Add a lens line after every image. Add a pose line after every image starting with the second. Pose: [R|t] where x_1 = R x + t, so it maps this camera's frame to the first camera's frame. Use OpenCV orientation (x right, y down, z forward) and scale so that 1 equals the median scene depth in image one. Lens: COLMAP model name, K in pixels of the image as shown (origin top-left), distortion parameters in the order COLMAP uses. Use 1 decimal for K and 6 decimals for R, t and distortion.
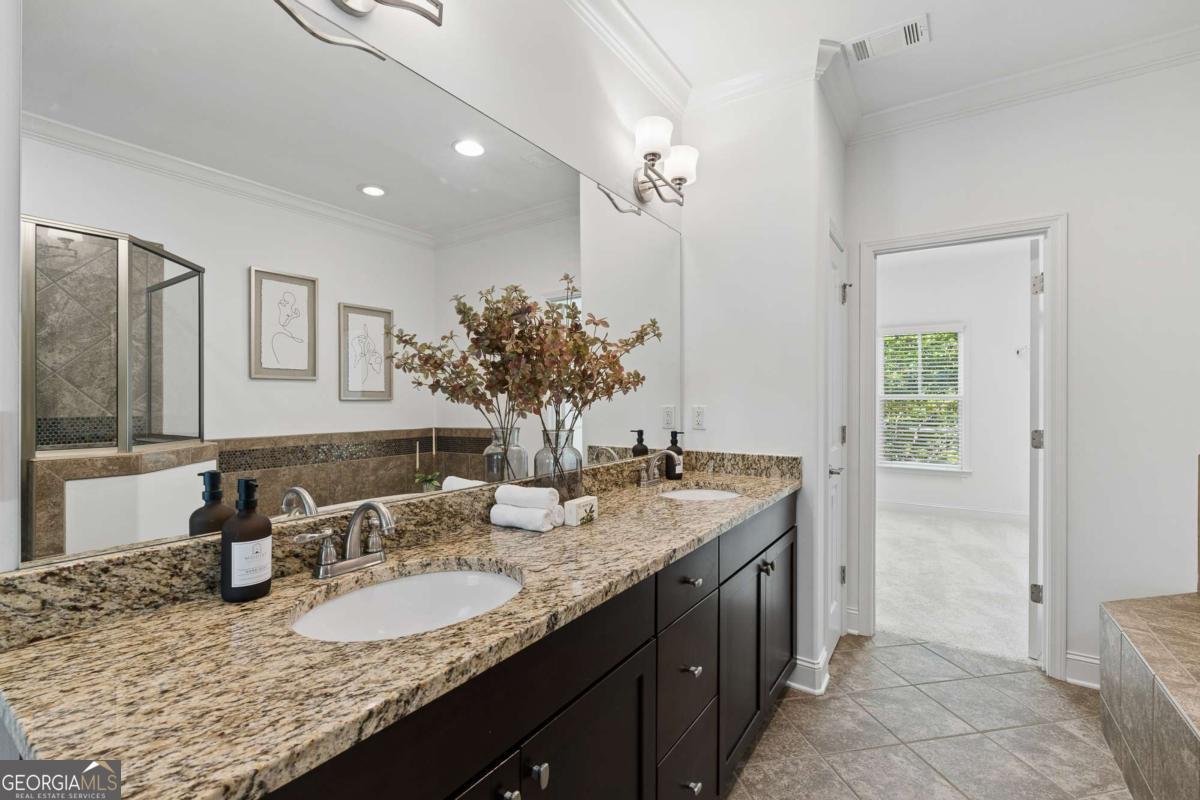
lens RADIAL K [[525.3, 0, 596.5], [0, 525.3, 399.2], [0, 0, 1]] dist [-0.007878, 0.000956]
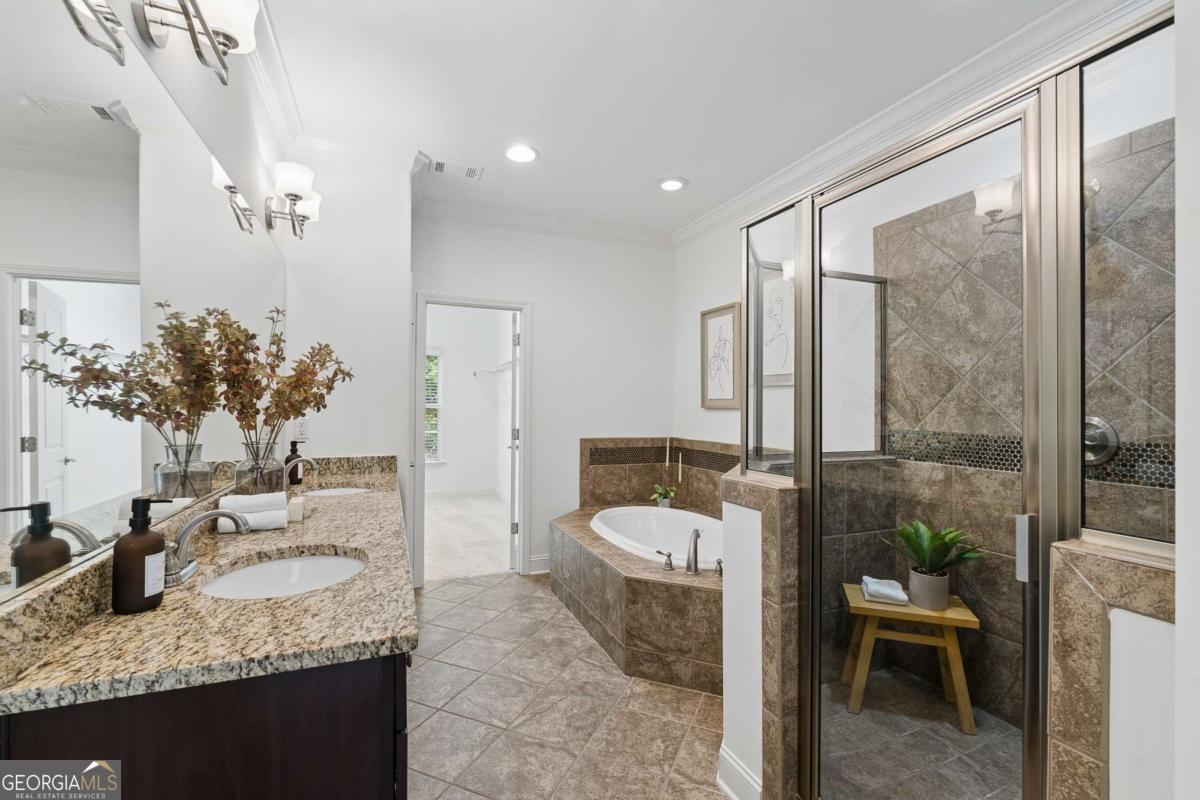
lens RADIAL K [[525.3, 0, 603.1], [0, 525.3, 404.3], [0, 0, 1]] dist [-0.007878, 0.000956]
pose [[0.551211, 0.004188, 0.834355, -0.503698], [-0.005037, 0.999986, -0.001692, -0.021984], [-0.834351, -0.003270, 0.551224, -0.186706]]
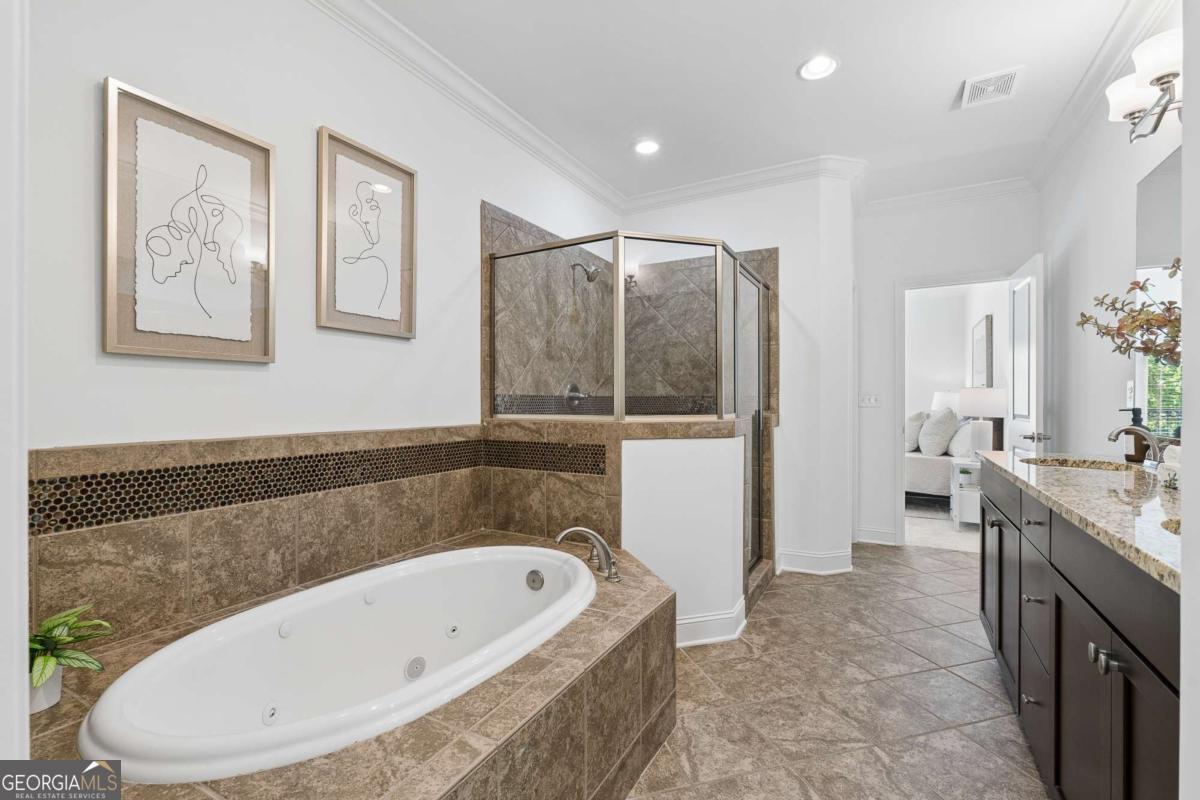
lens RADIAL K [[525.3, 0, 596.8], [0, 525.3, 404.5], [0, 0, 1]] dist [-0.007878, 0.000956]
pose [[-0.996478, 0.002443, -0.083824, 0.967323], [0.002098, 0.999989, 0.004204, 0.066586], [0.083834, 0.004013, -0.996472, 1.576360]]
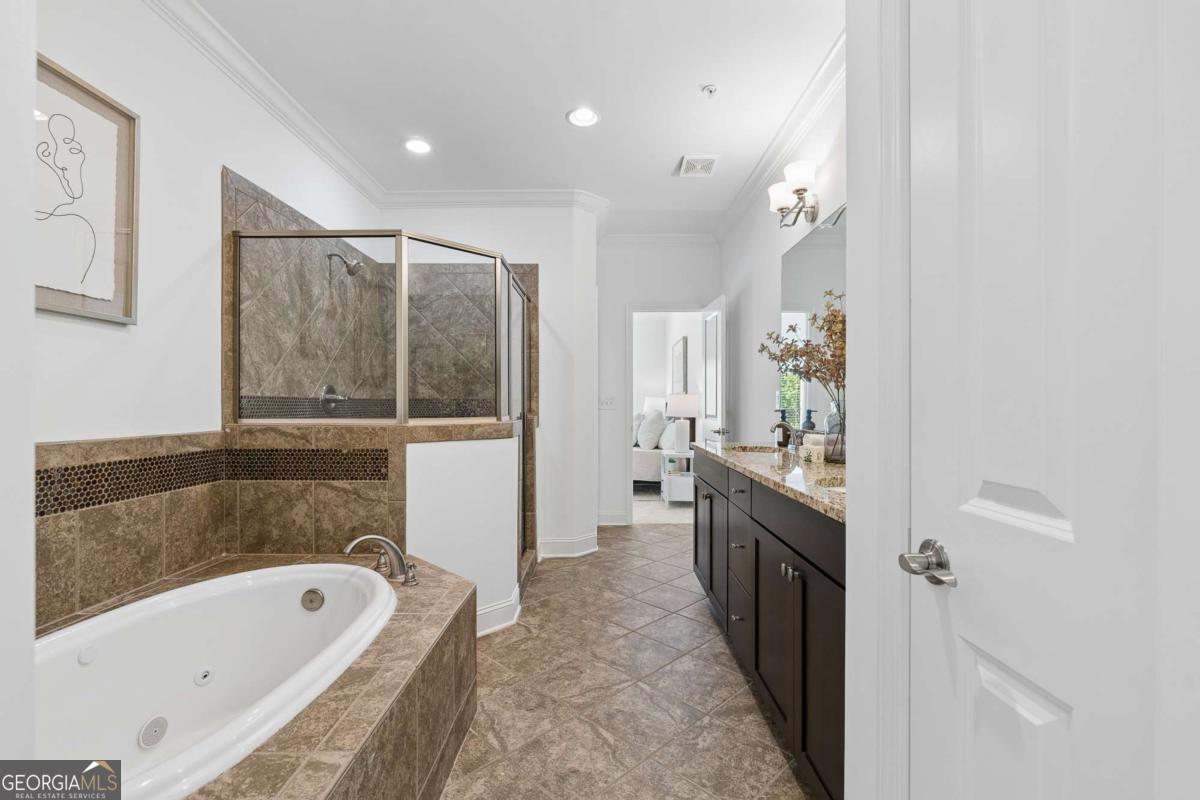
lens RADIAL K [[525.3, 0, 599.0], [0, 525.3, 406.7], [0, 0, 1]] dist [-0.007878, 0.000956]
pose [[-0.831558, 0.002485, -0.555432, 1.121465], [0.000469, 0.999993, 0.003771, 0.066024], [0.555437, 0.002876, -0.831553, 1.610313]]
